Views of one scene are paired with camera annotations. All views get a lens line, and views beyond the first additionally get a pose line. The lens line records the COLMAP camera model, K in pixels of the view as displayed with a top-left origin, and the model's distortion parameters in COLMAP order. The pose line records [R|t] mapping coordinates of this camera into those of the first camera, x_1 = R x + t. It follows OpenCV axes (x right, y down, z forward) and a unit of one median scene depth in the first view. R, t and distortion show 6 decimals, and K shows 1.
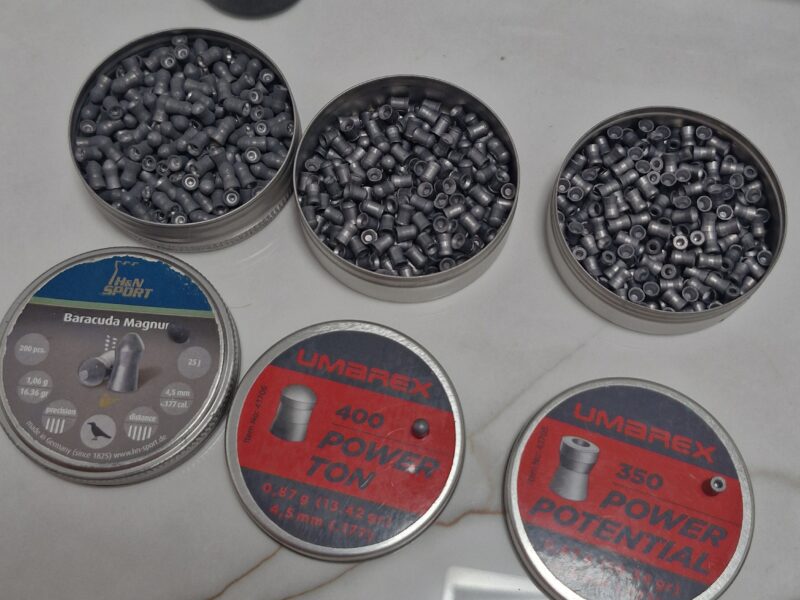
lens RADIAL K [[924.1, 0, 410.3], [0, 924.1, 297.4], [0, 0, 1]] dist [0.119245, -0.262095]
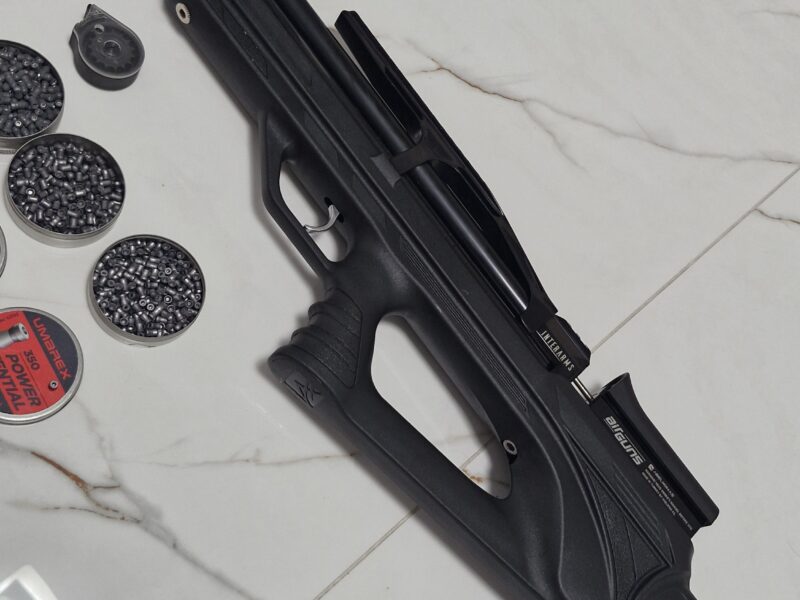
lens RADIAL K [[924.1, 0, 410.3], [0, 924.1, 297.4], [0, 0, 1]] dist [0.119245, -0.262095]
pose [[0.706589, 0.702439, 0.085508, 0.518358], [-0.678445, 0.706830, -0.200259, -0.055533], [-0.201109, 0.083489, 0.976004, -1.113798]]
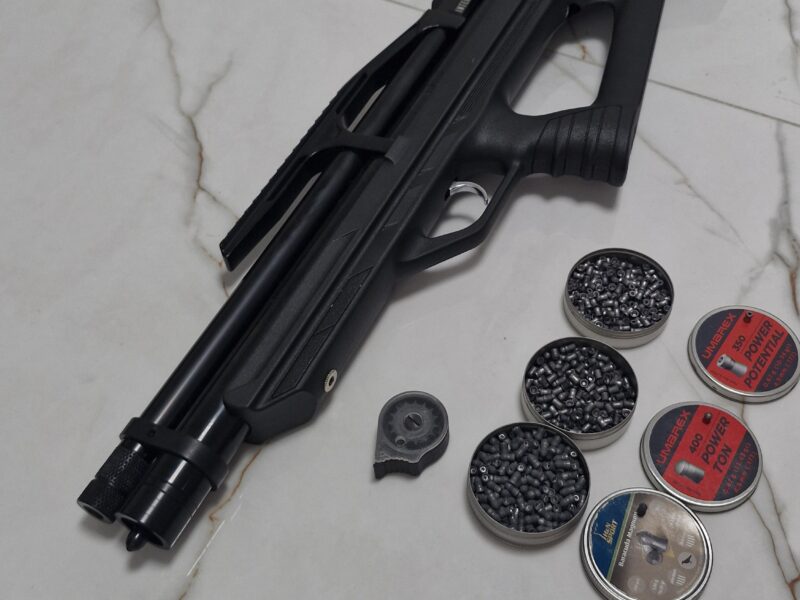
lens RADIAL K [[924.1, 0, 410.3], [0, 924.1, 297.4], [0, 0, 1]] dist [0.119245, -0.262095]
pose [[0.303440, -0.790487, 0.532029, -1.020914], [0.909142, 0.407357, 0.086725, -0.709341], [-0.285280, 0.457374, 0.842273, -0.668185]]
